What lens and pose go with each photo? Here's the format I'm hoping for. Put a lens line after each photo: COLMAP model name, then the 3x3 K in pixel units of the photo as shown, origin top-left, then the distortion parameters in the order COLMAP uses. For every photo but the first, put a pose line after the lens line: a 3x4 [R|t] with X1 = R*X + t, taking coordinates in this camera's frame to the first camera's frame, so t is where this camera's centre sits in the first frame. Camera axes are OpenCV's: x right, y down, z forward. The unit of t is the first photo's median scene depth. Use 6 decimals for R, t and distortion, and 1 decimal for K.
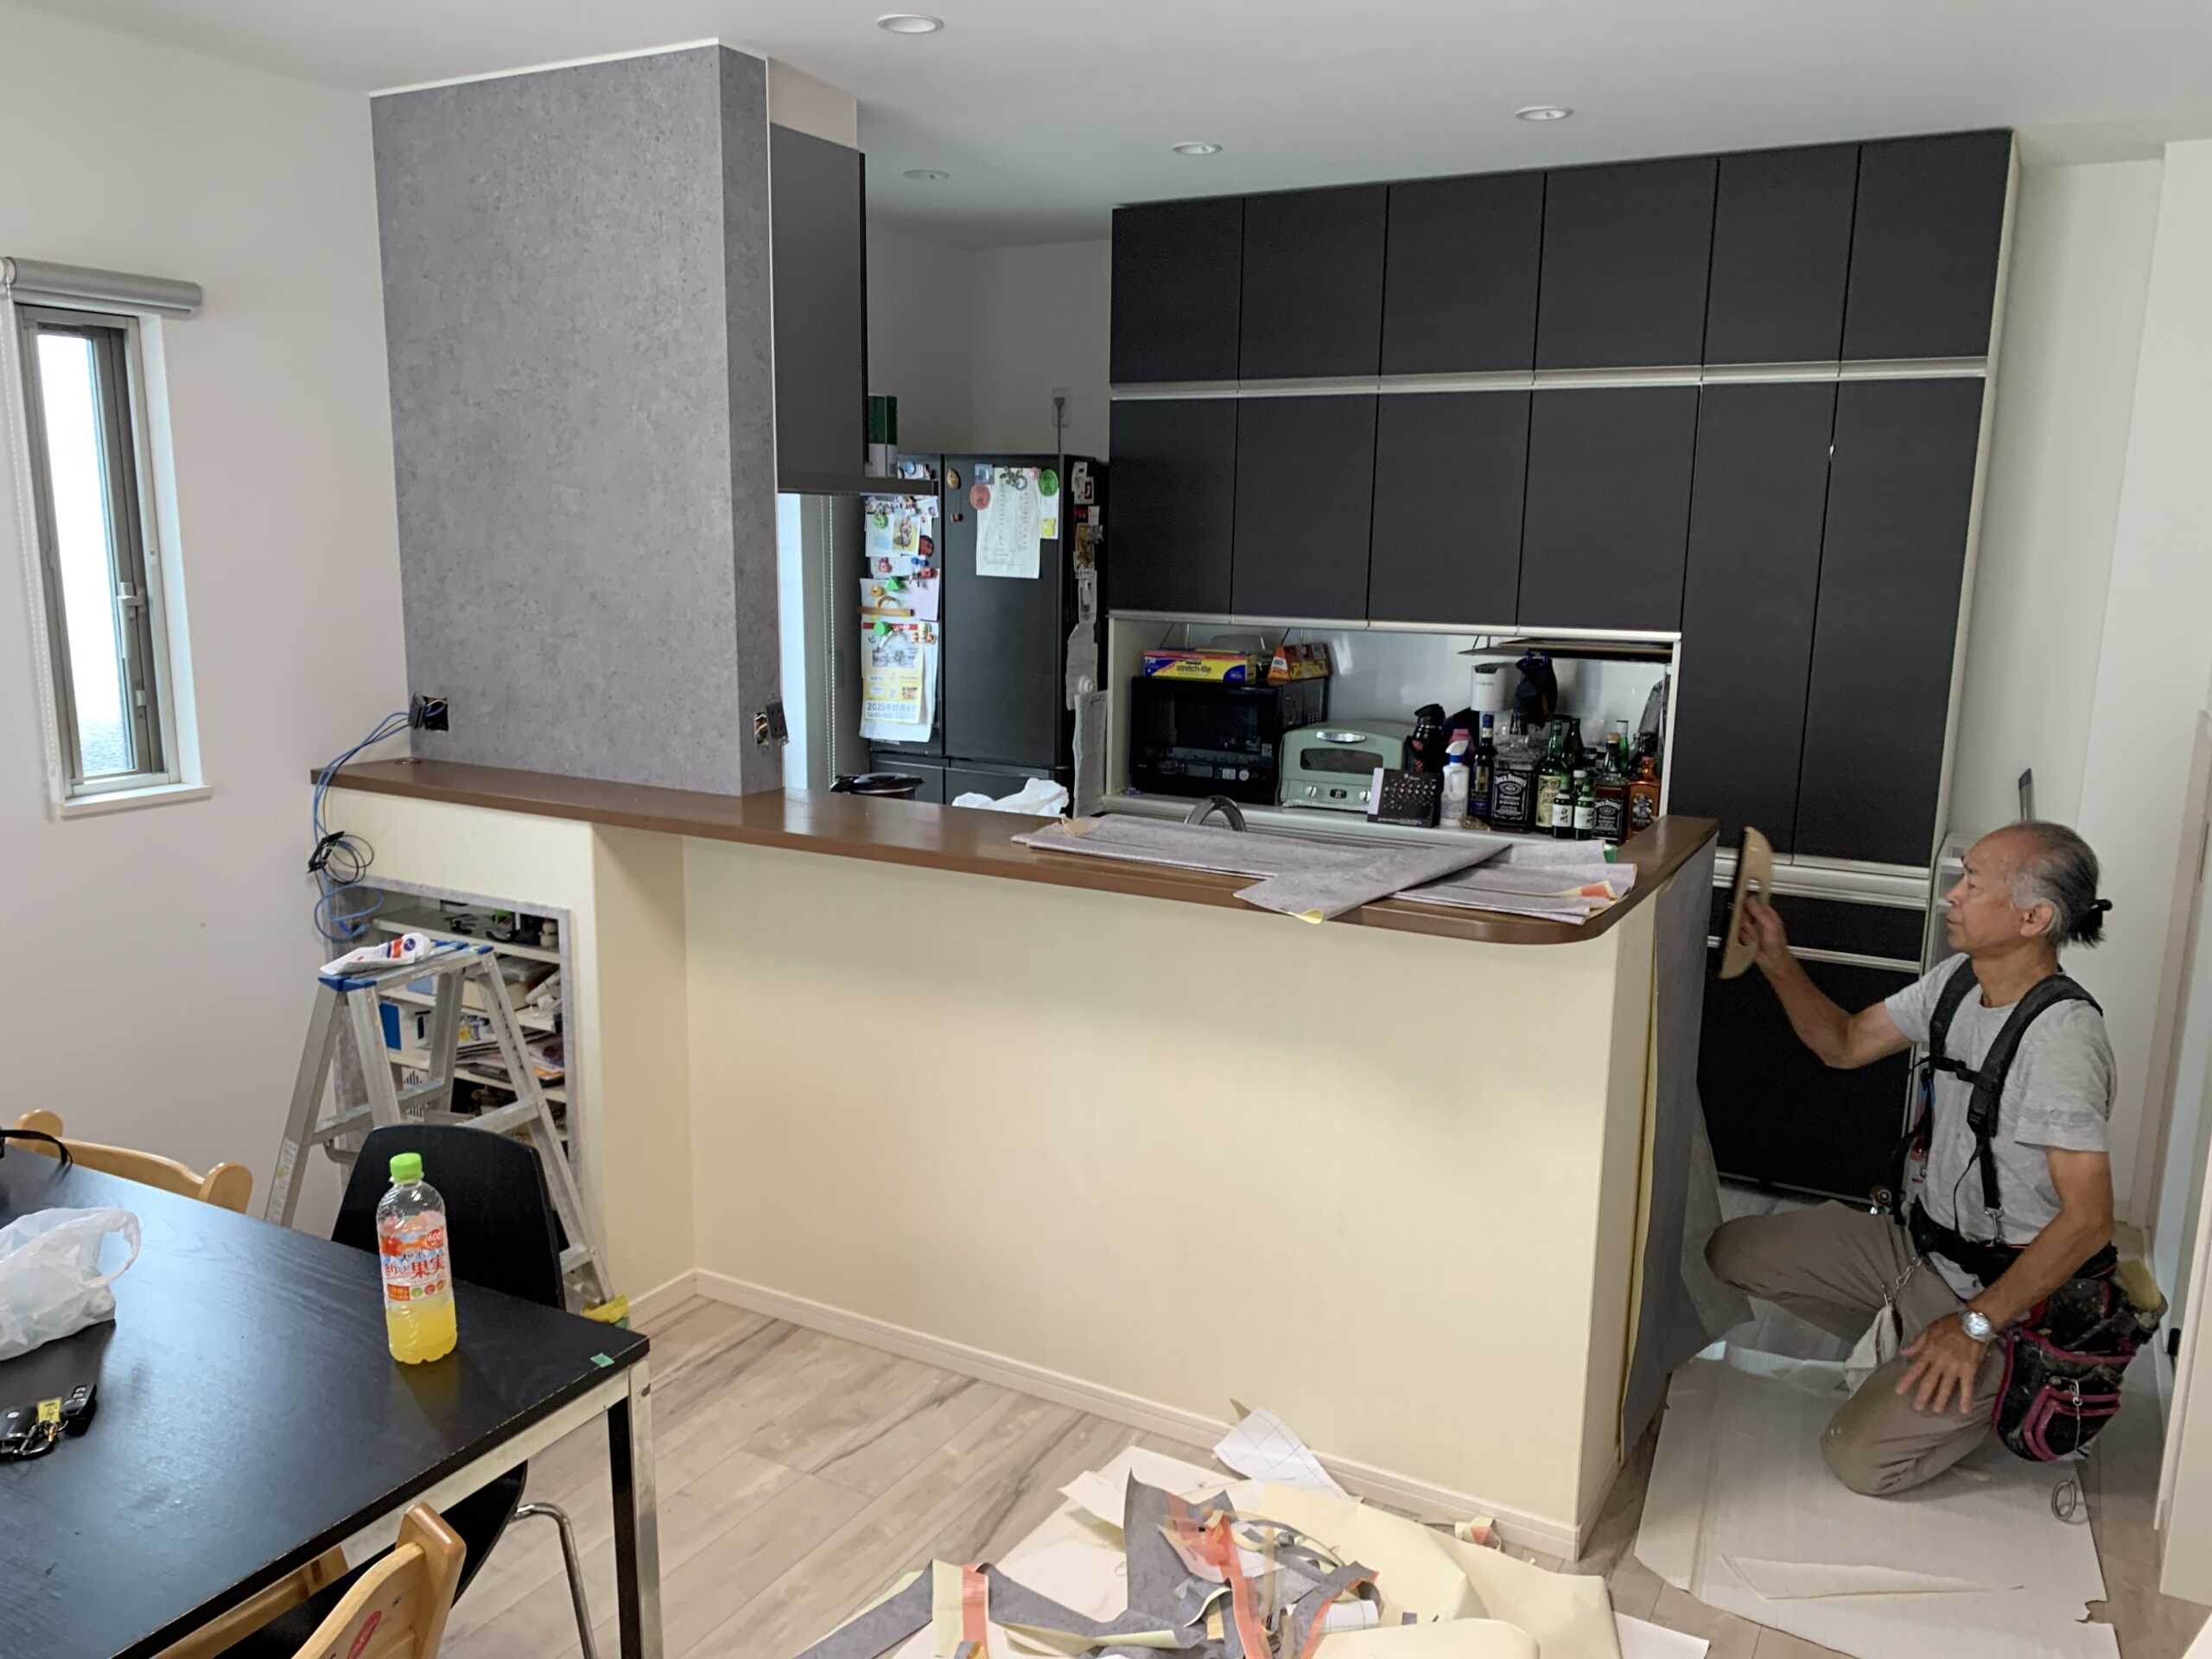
lens RADIAL K [[1668.3, 0, 1106.0], [0, 1668.3, 829.5], [0, 0, 1]] dist [0.000716, -0.005116]
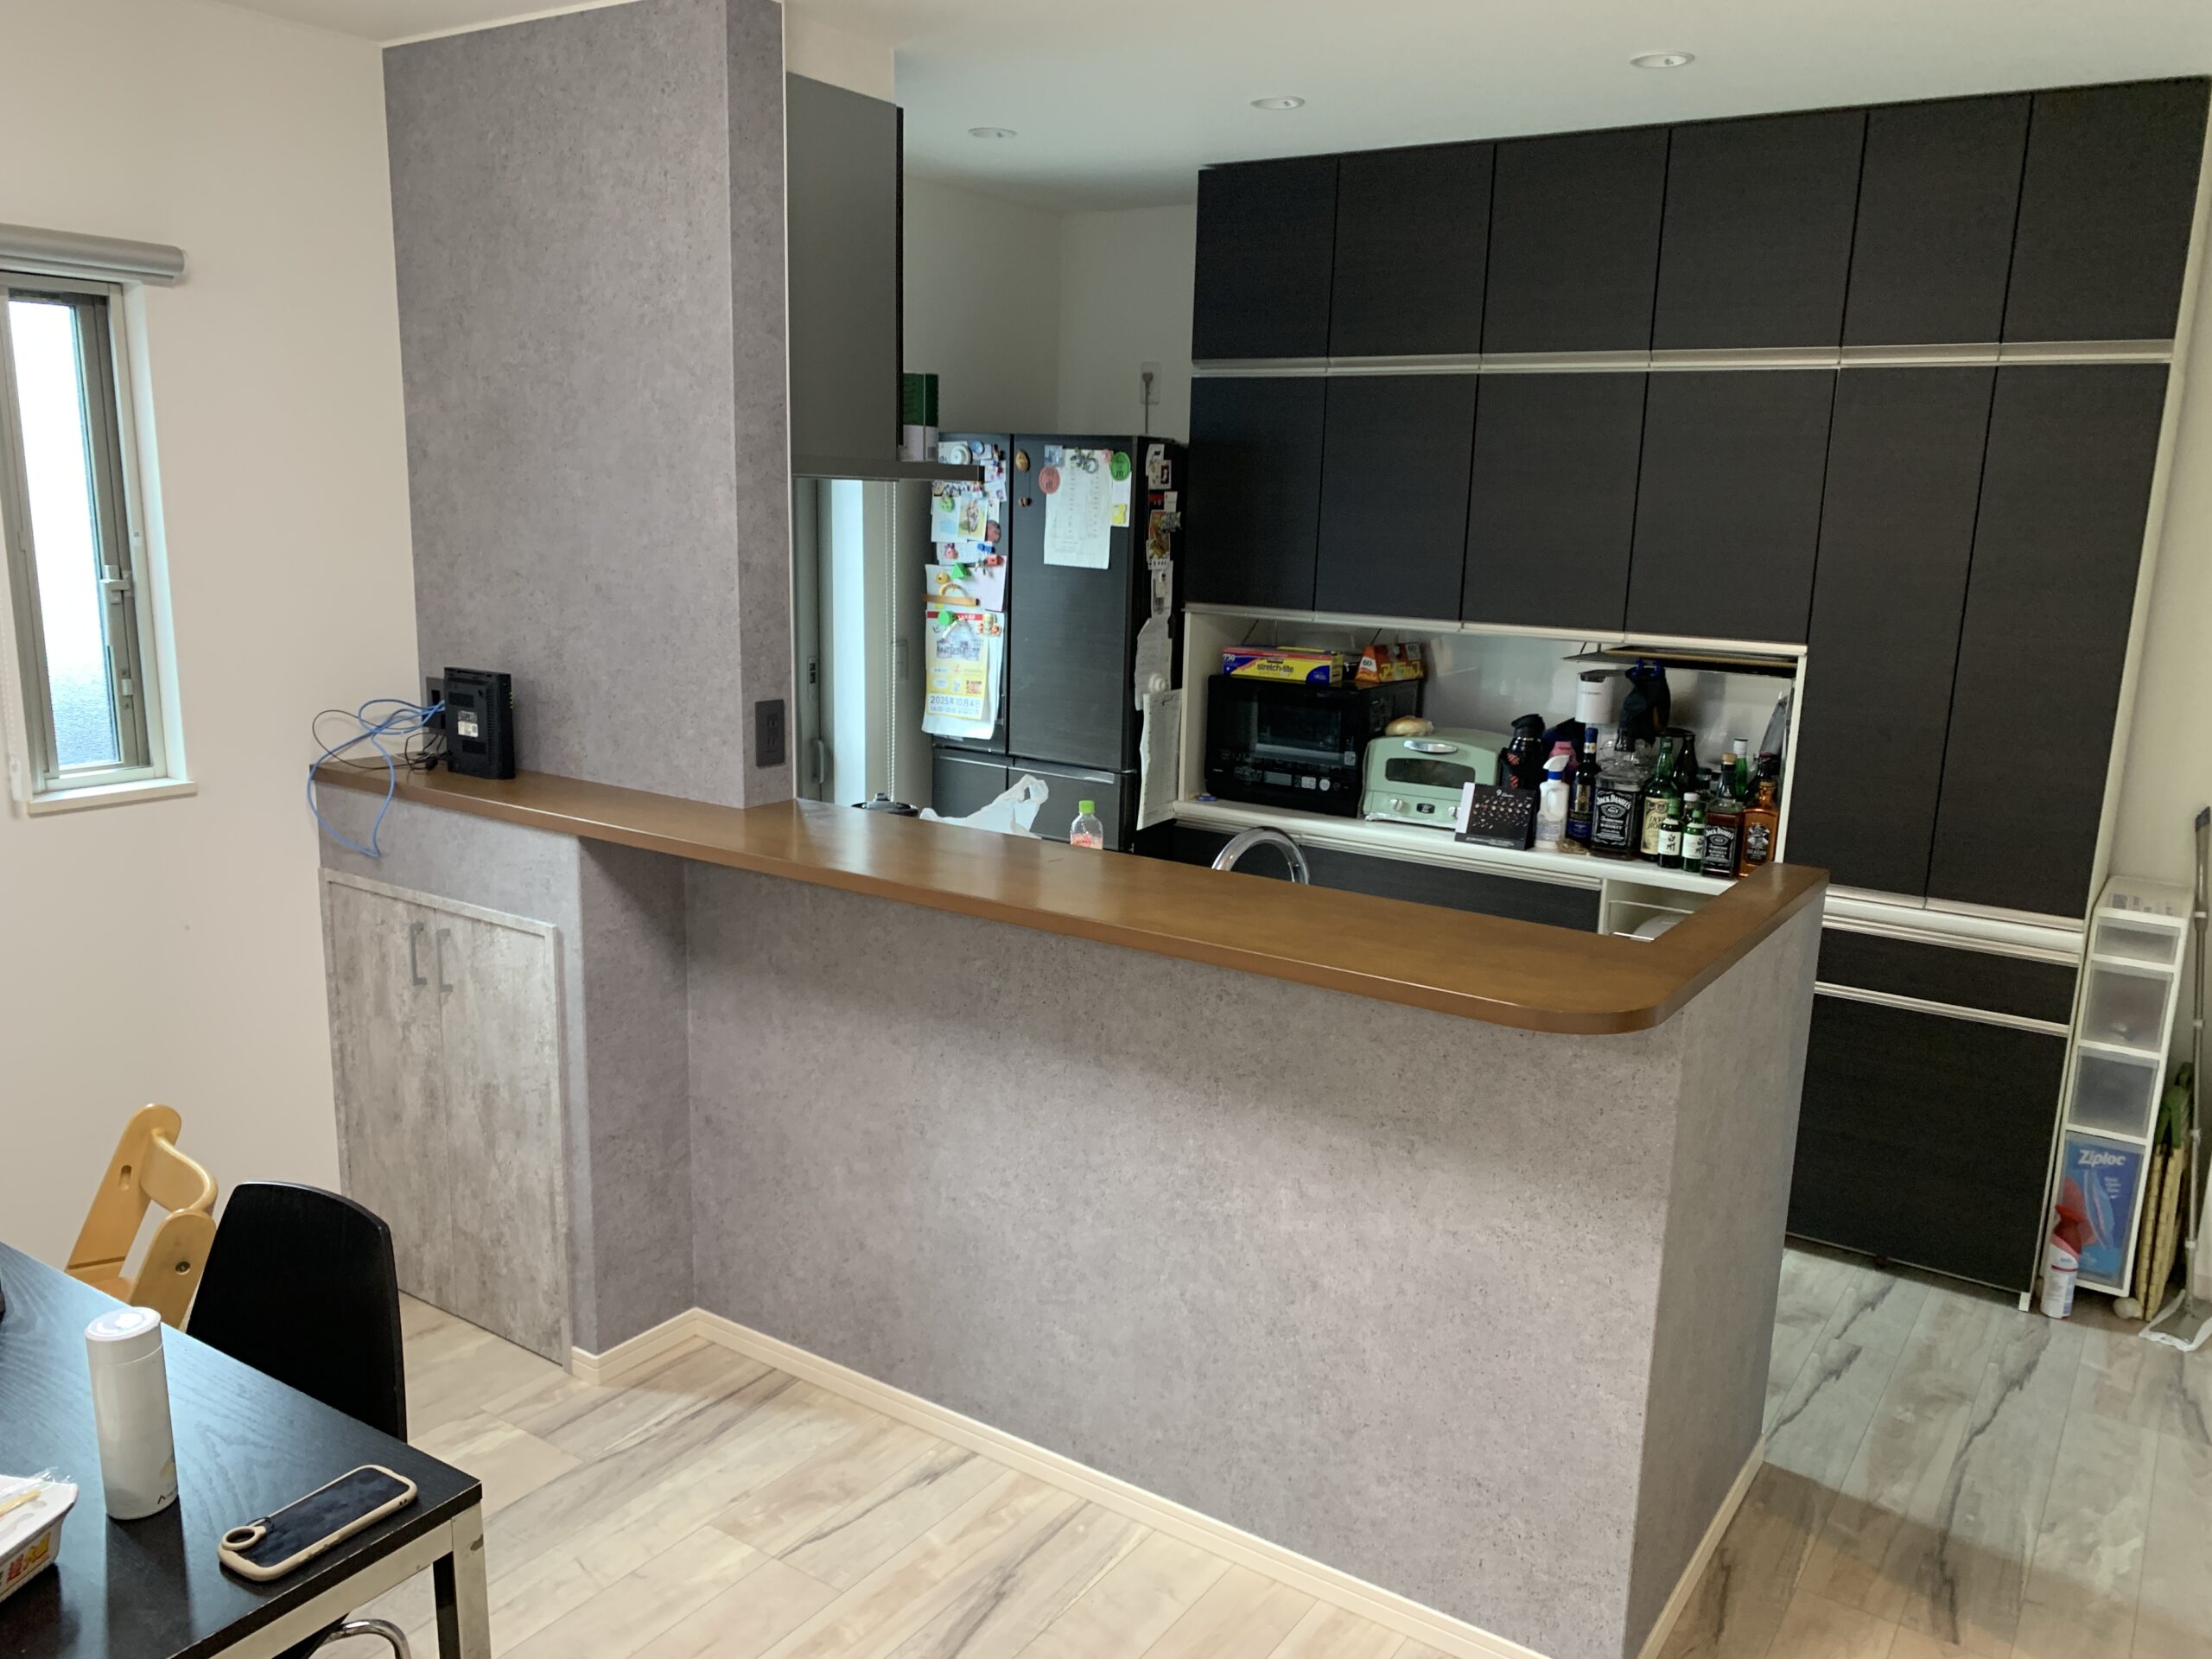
lens RADIAL K [[1684.4, 0, 1111.5], [0, 1684.4, 835.3], [0, 0, 1]] dist [0.003586, 0.001038]
pose [[0.996586, 0.029485, -0.077117, 0.053545], [-0.028086, 0.999422, 0.019154, -0.027266], [0.077637, -0.016923, 0.996838, 0.081116]]
